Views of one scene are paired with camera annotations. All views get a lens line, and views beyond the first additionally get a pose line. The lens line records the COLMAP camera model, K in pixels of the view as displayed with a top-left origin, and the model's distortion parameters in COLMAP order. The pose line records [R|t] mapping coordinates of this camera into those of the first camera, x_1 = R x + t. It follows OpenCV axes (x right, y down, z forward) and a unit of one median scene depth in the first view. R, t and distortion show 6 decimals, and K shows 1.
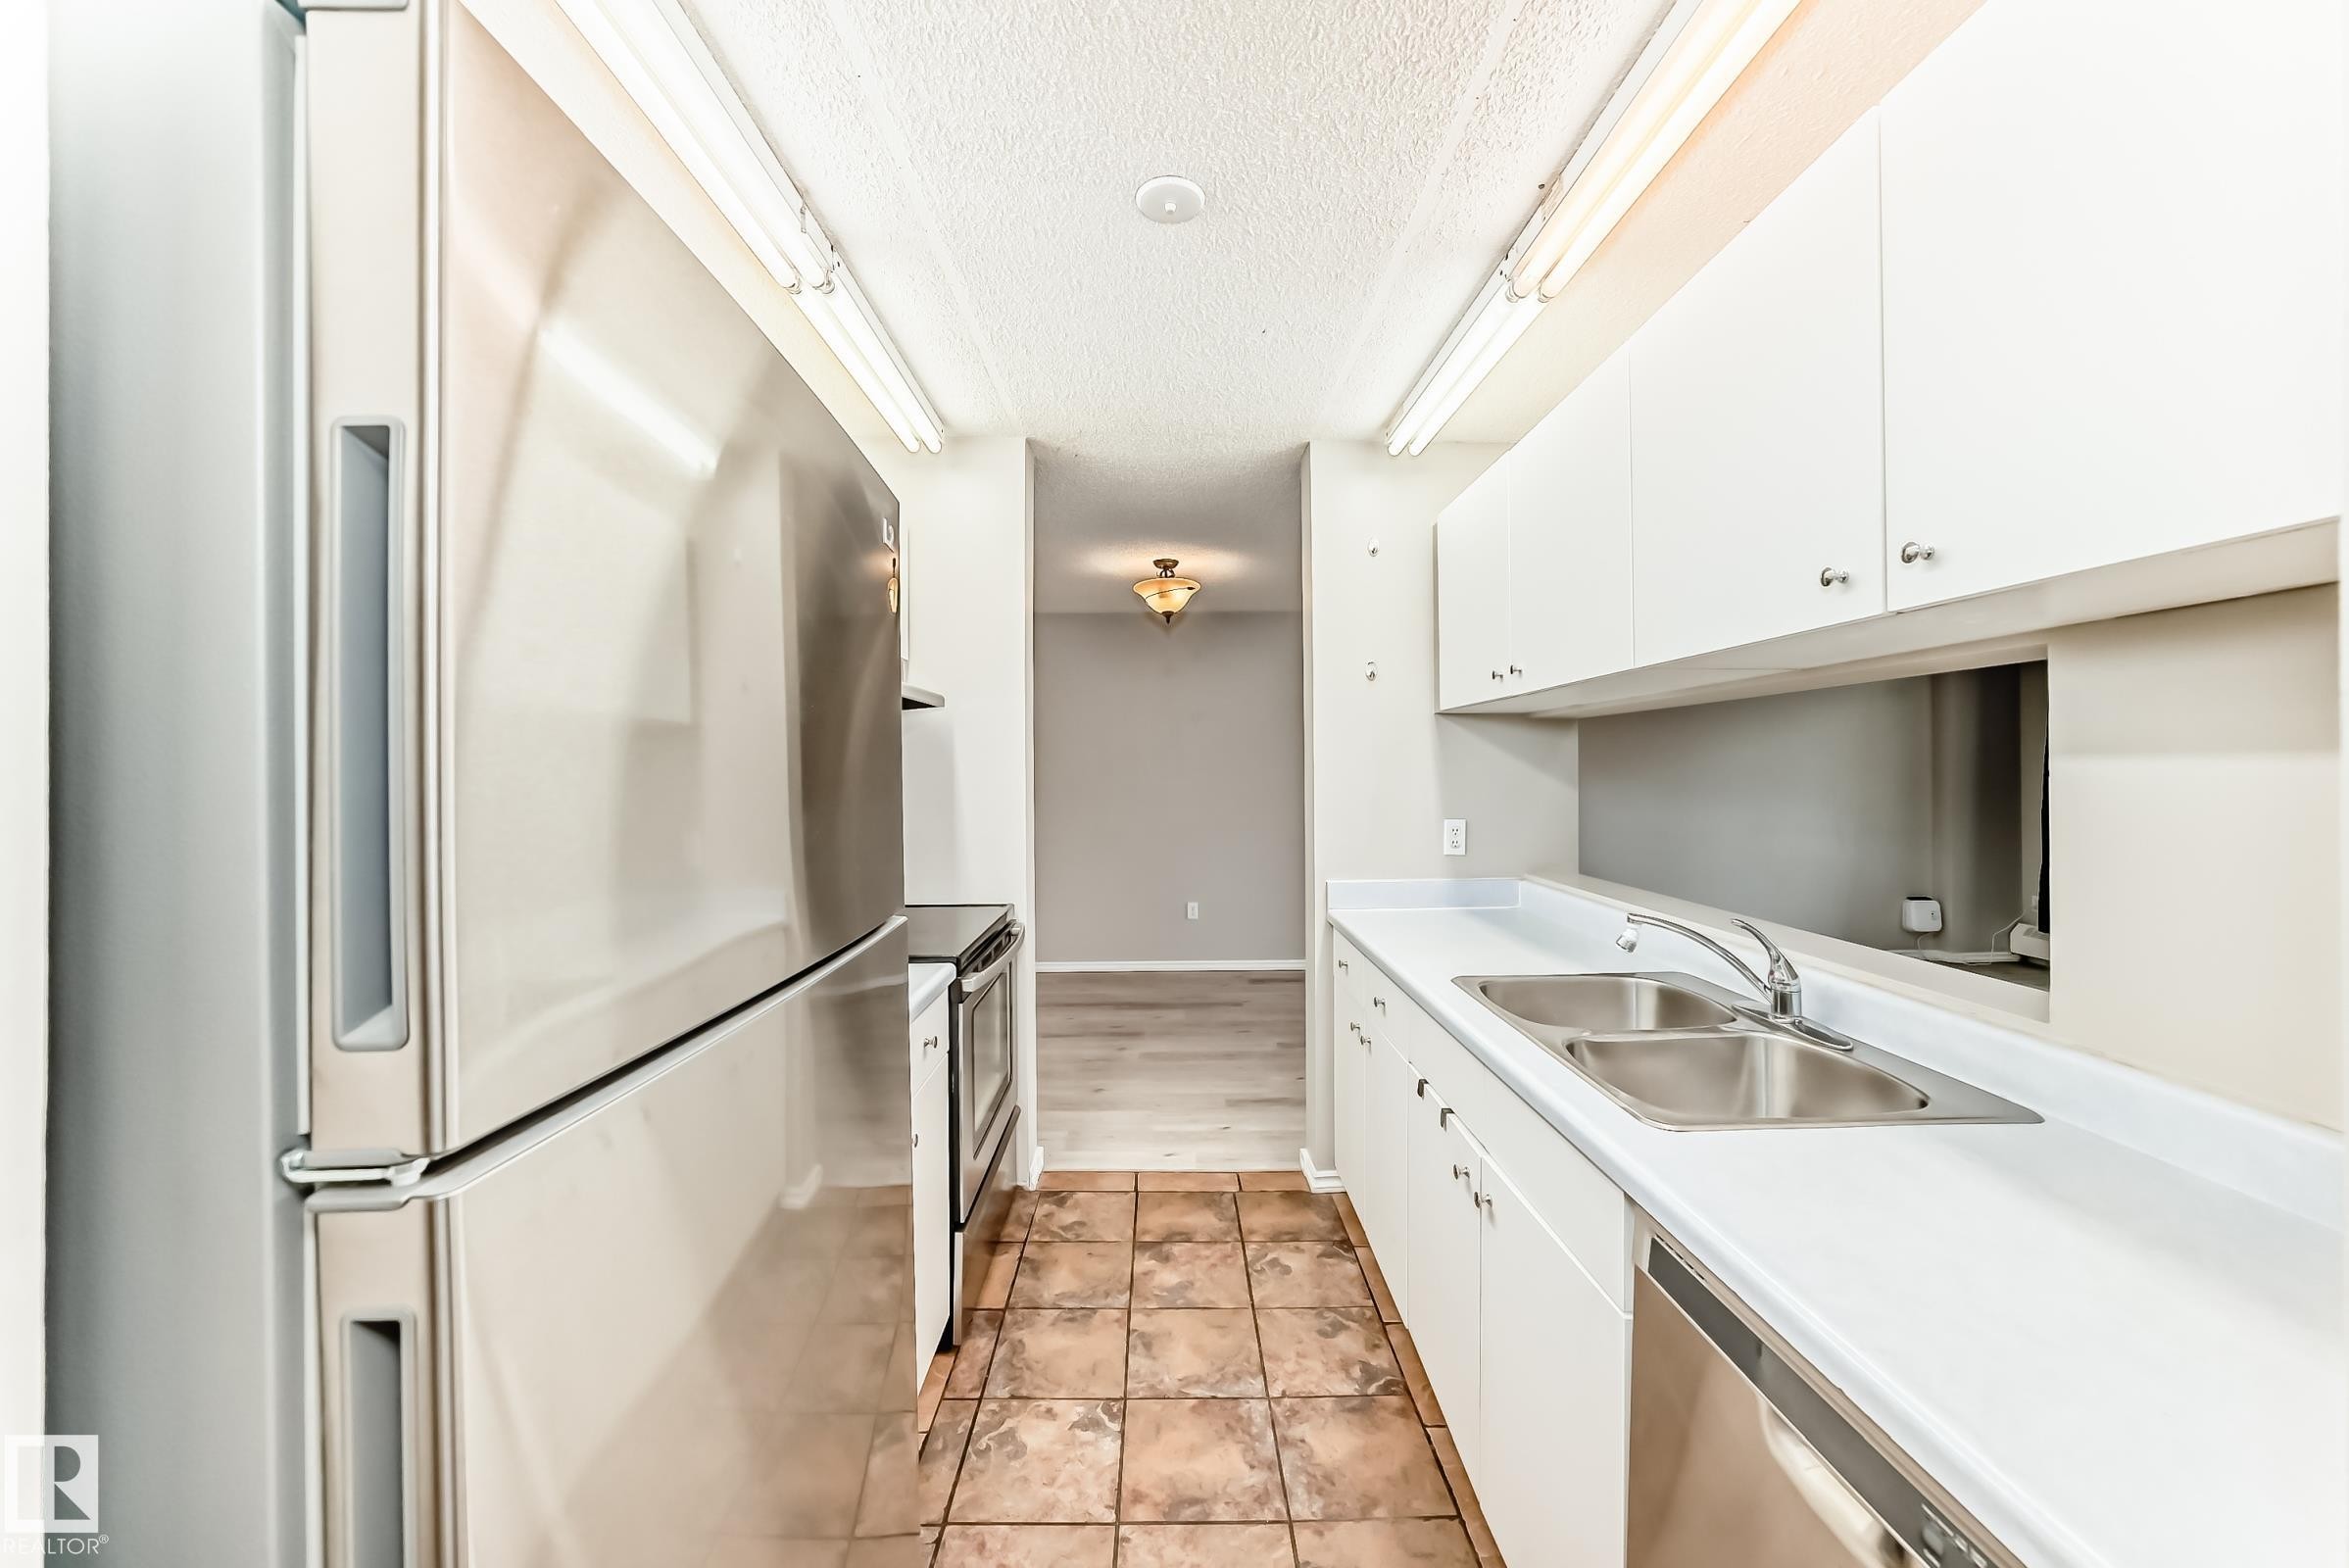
lens RADIAL K [[862.8, 0, 1181.0], [0, 862.8, 767.0], [0, 0, 1]] dist [-0.034952, 0.016386]
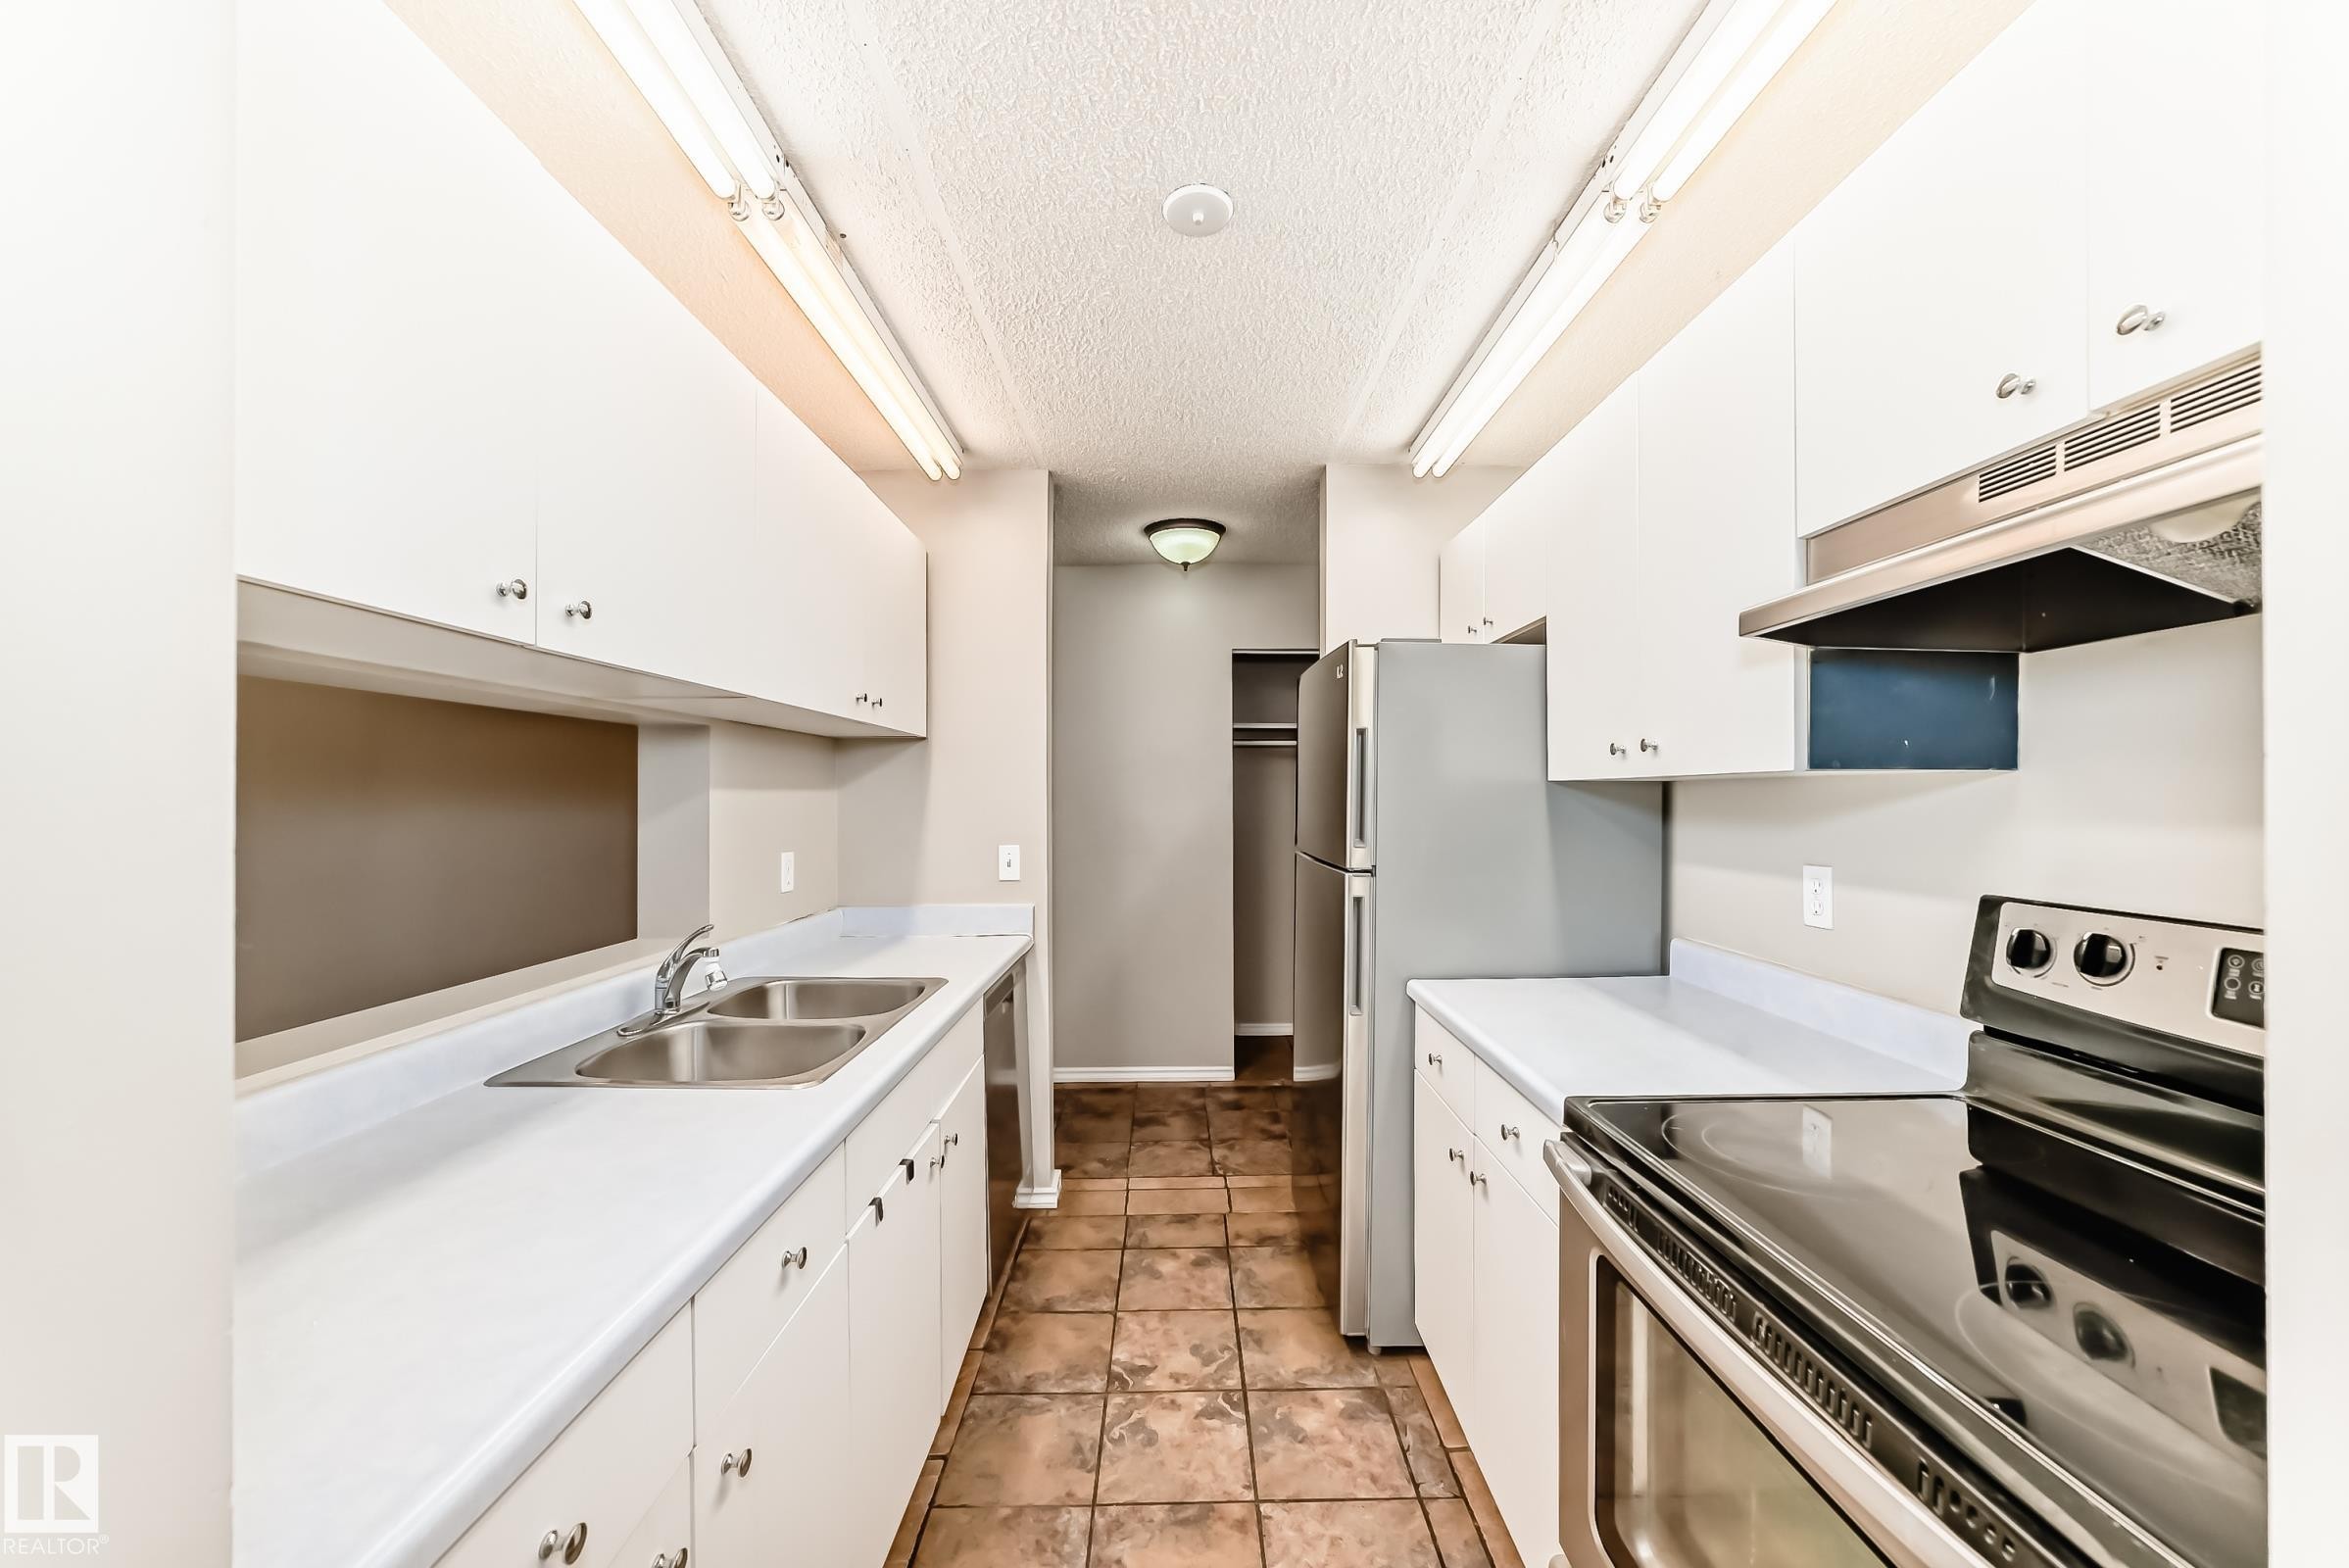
lens RADIAL K [[861.5, 0, 1181.0], [0, 861.5, 797.9], [0, 0, 1]] dist [-0.032675, 0.016251]
pose [[-0.999904, 0.007561, 0.011612, 0.000762], [0.007524, 0.999966, -0.003275, 0.010907], [-0.011636, -0.003187, -0.999927, 1.574423]]
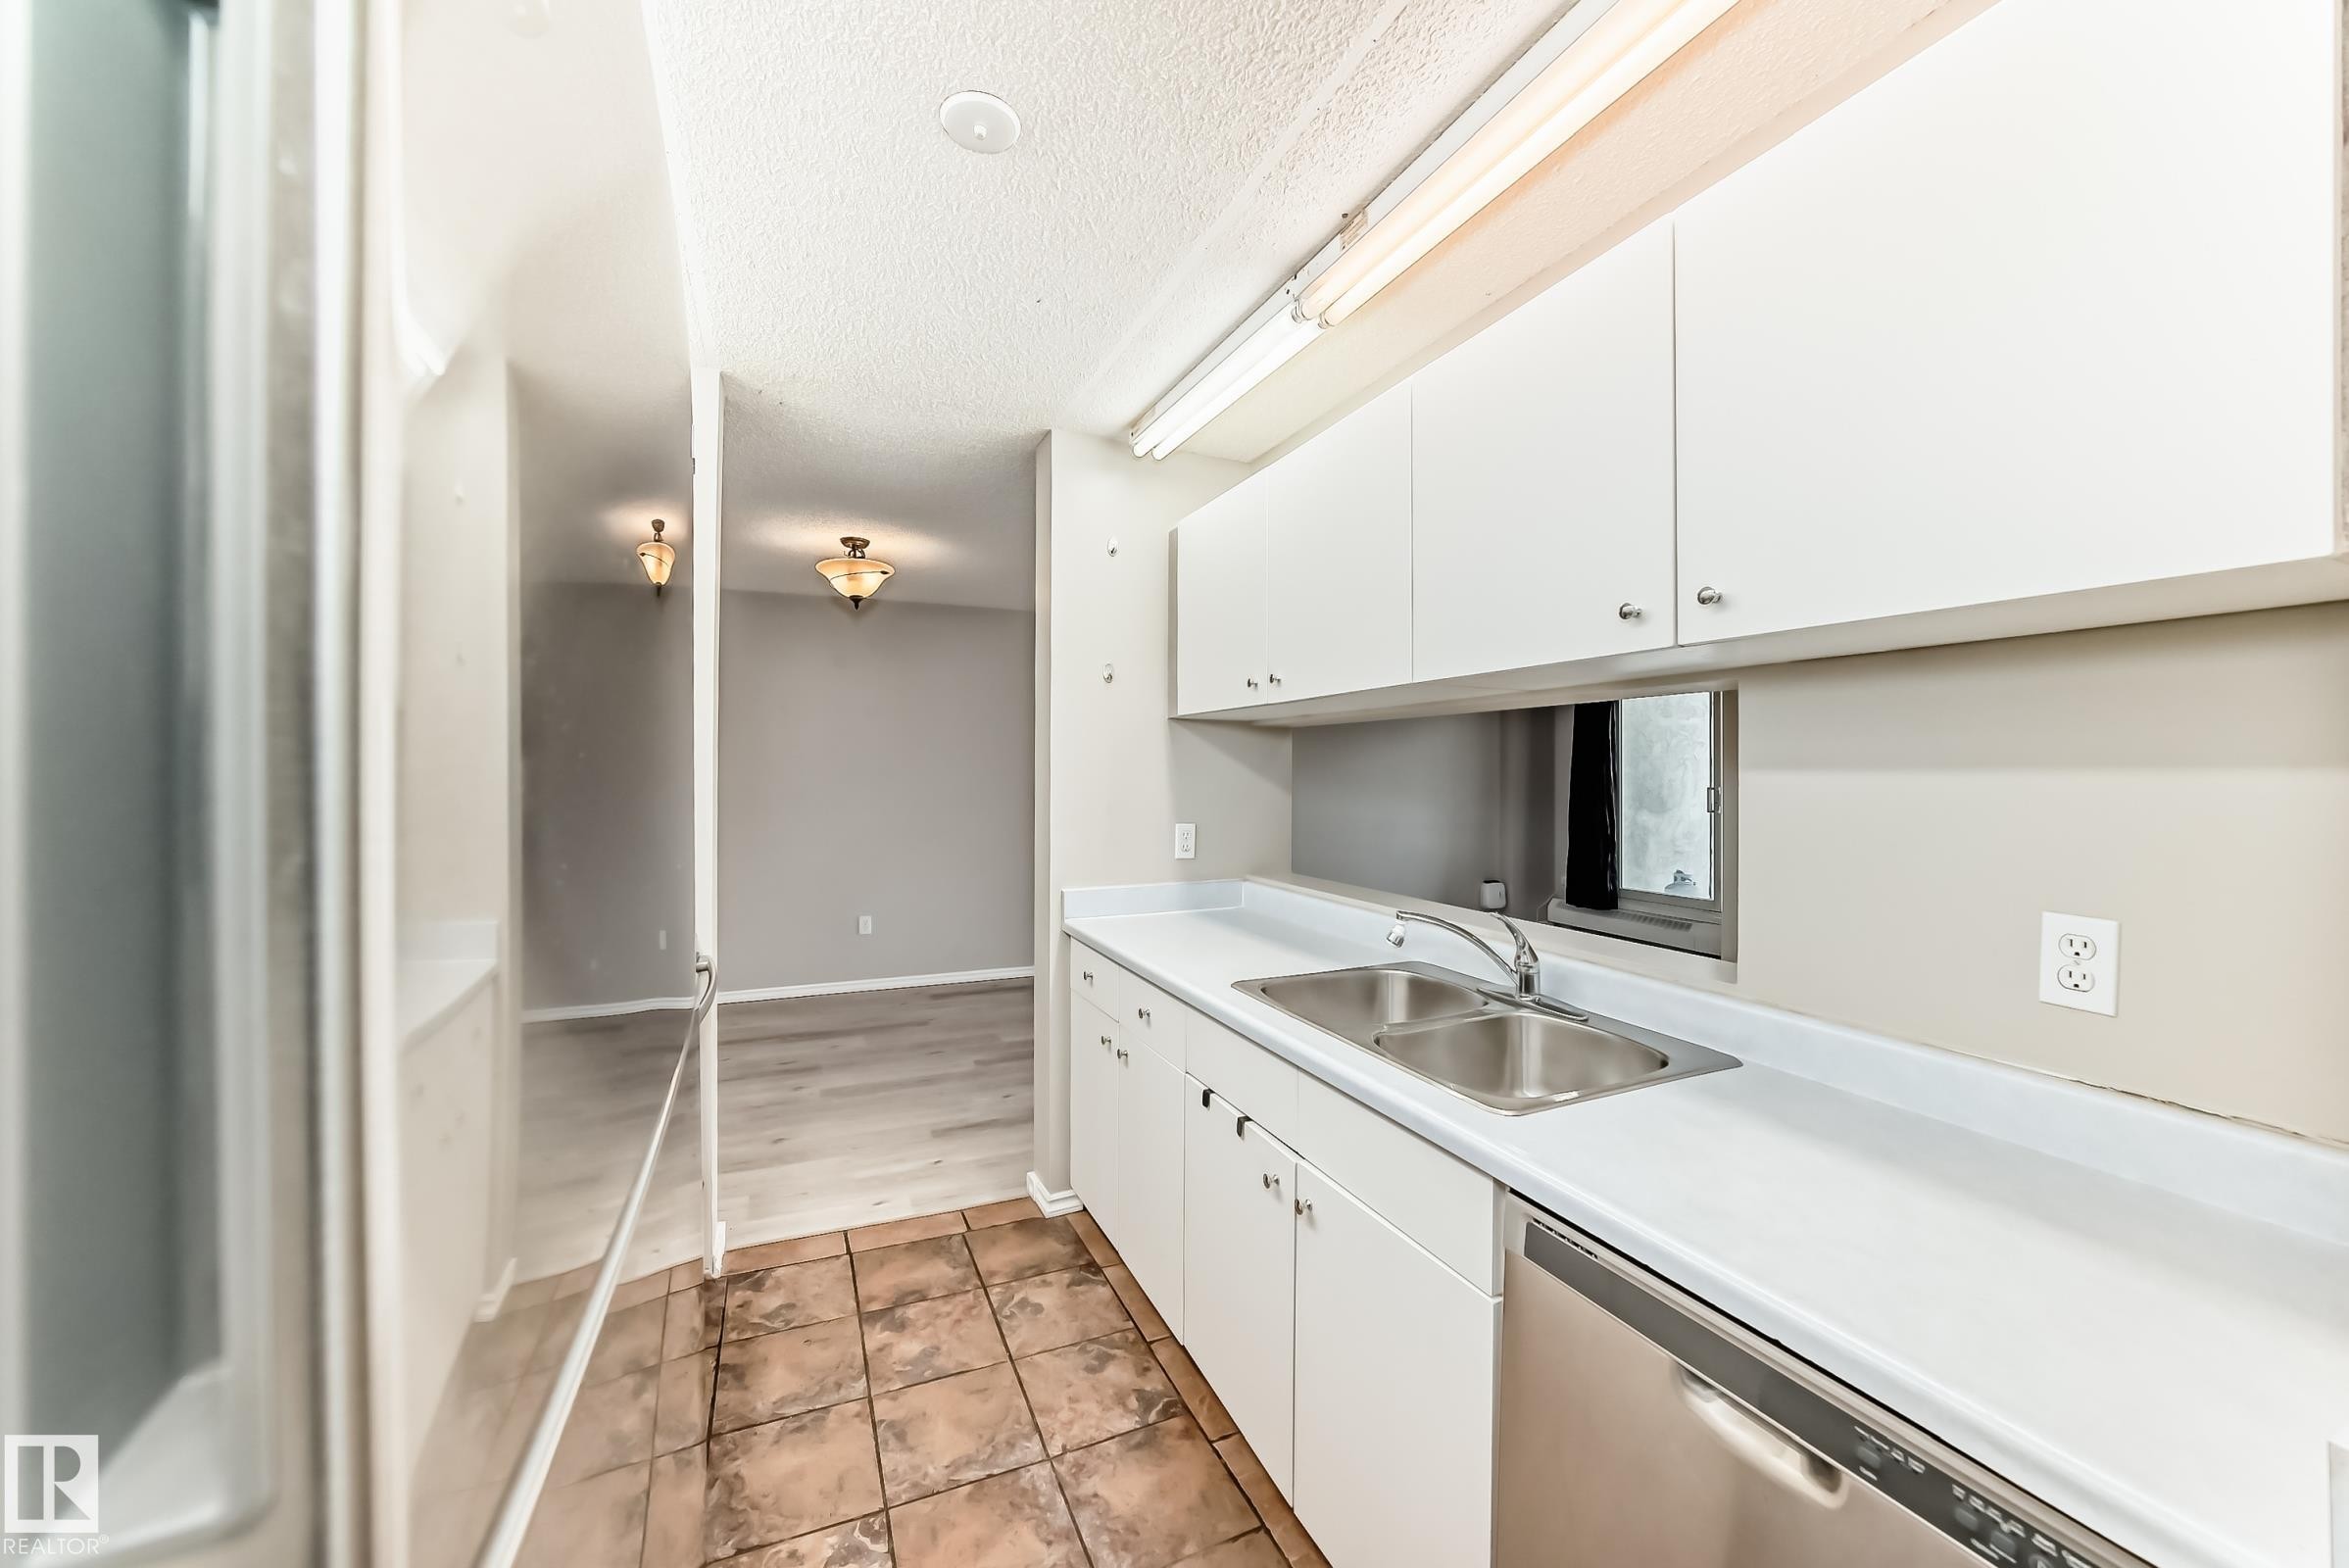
lens RADIAL K [[864.2, 0, 1171.1], [0, 864.2, 765.7], [0, 0, 1]] dist [-0.031932, 0.013828]
pose [[0.921077, 0.011829, 0.389201, -0.131109], [-0.010308, 0.999929, -0.005998, -0.001323], [-0.389244, 0.001513, 0.921134, 0.093157]]
